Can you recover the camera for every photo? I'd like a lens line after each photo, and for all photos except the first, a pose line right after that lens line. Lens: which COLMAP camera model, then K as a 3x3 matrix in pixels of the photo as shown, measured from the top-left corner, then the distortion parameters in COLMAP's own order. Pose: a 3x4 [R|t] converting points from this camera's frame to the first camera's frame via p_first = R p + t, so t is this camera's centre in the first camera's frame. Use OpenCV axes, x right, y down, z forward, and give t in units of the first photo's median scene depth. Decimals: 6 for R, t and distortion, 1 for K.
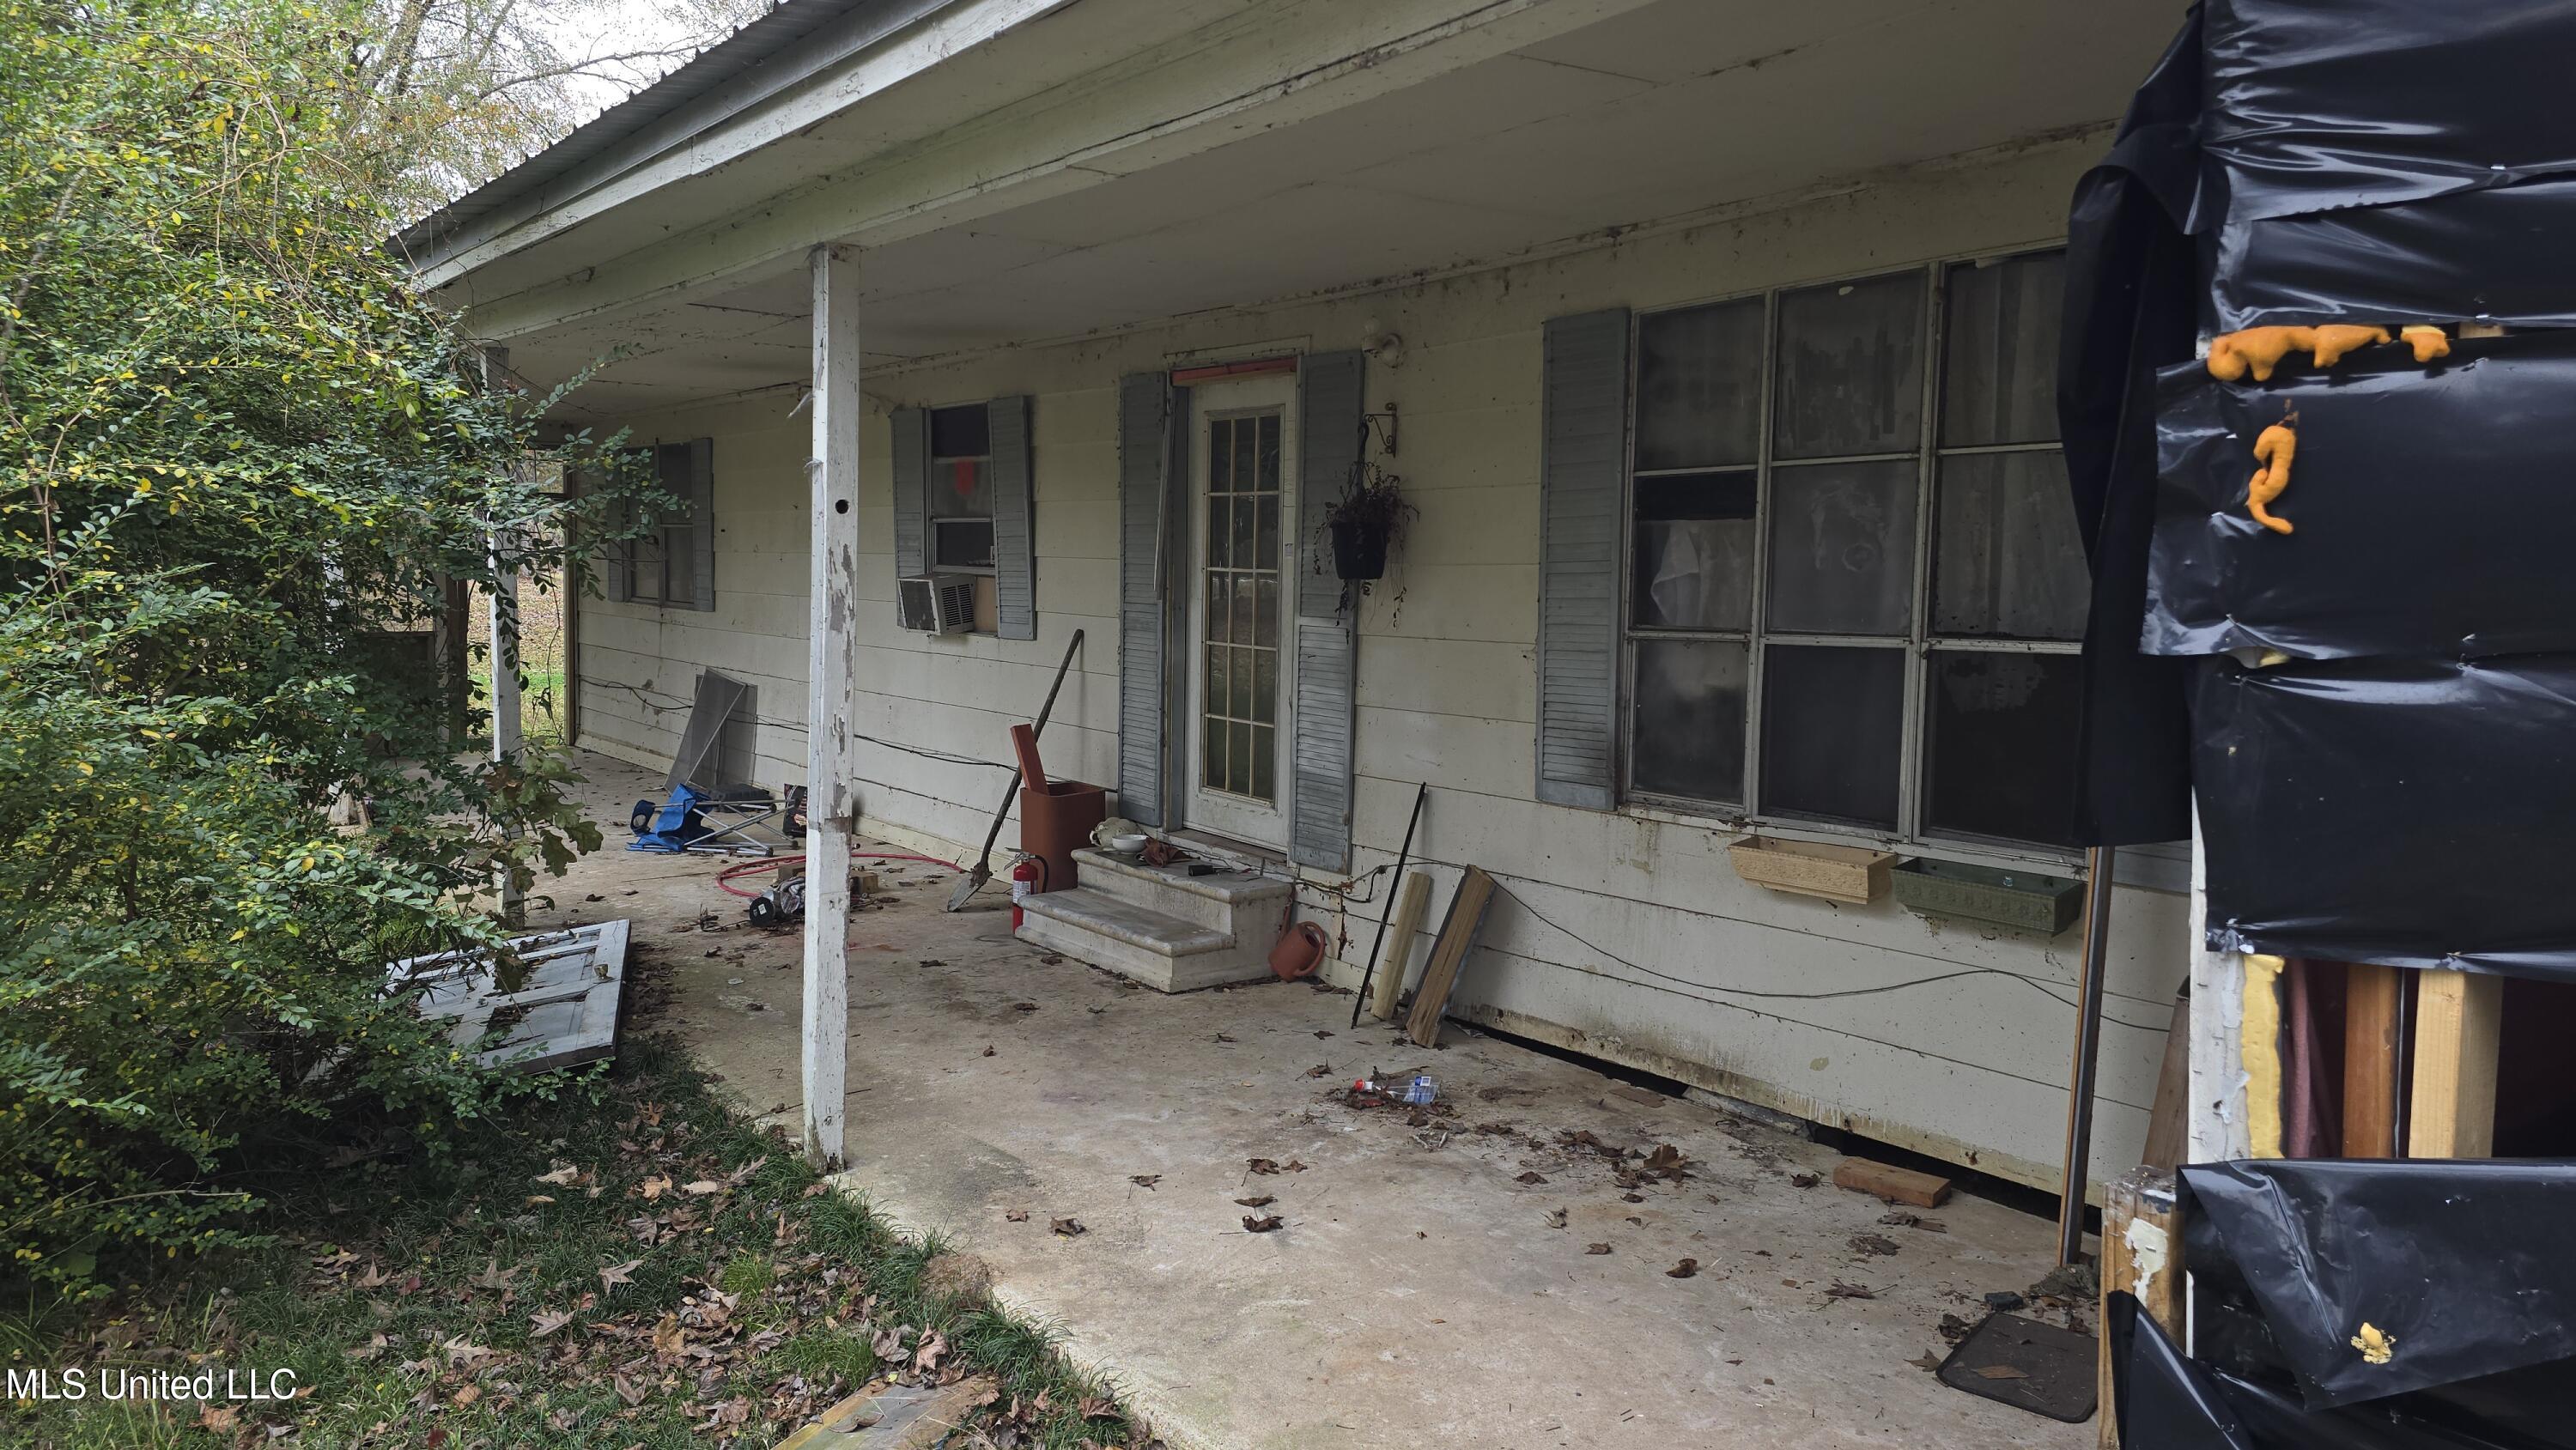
lens RADIAL K [[1676.9, 0, 1326.6], [0, 1676.9, 717.2], [0, 0, 1]] dist [0.054510, -0.063027]
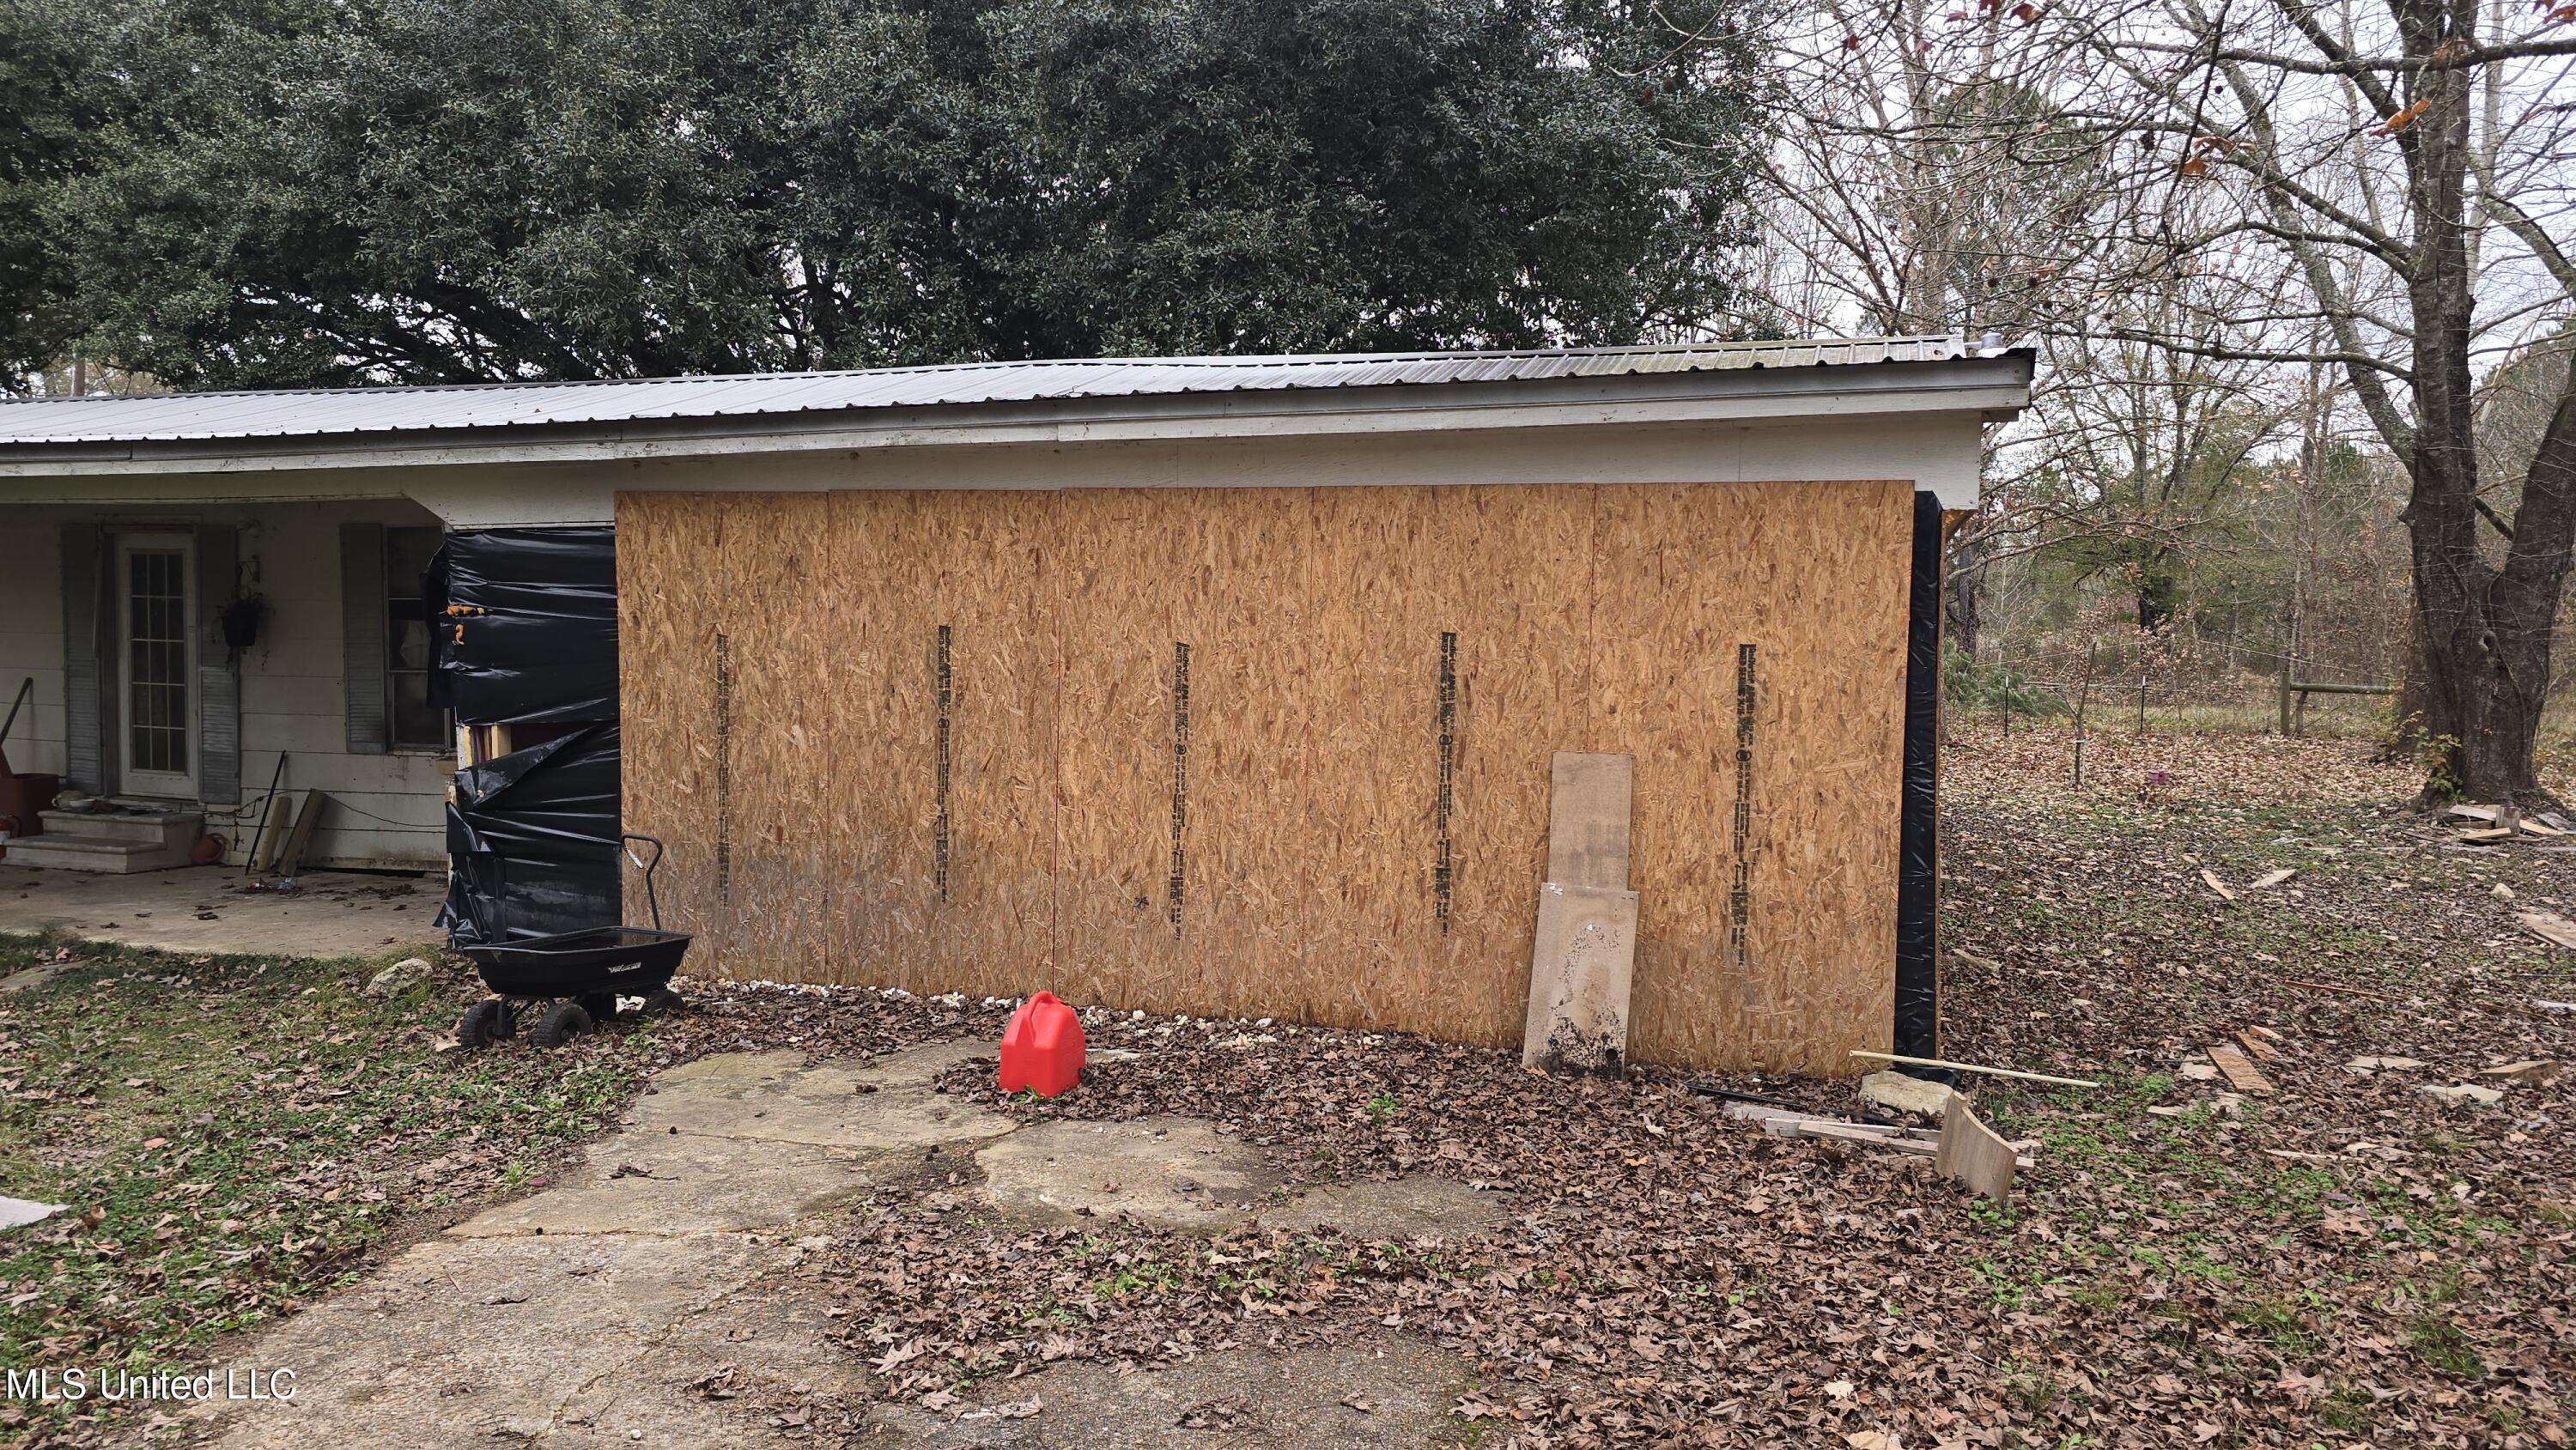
lens RADIAL K [[1675.0, 0, 1300.4], [0, 1675.0, 721.7], [0, 0, 1]] dist [0.059607, -0.068744]
pose [[0.830486, -0.034482, 0.555972, -0.052220], [0.048415, 0.998773, -0.010375, 0.079132], [-0.554932, 0.035534, 0.831137, -1.224434]]
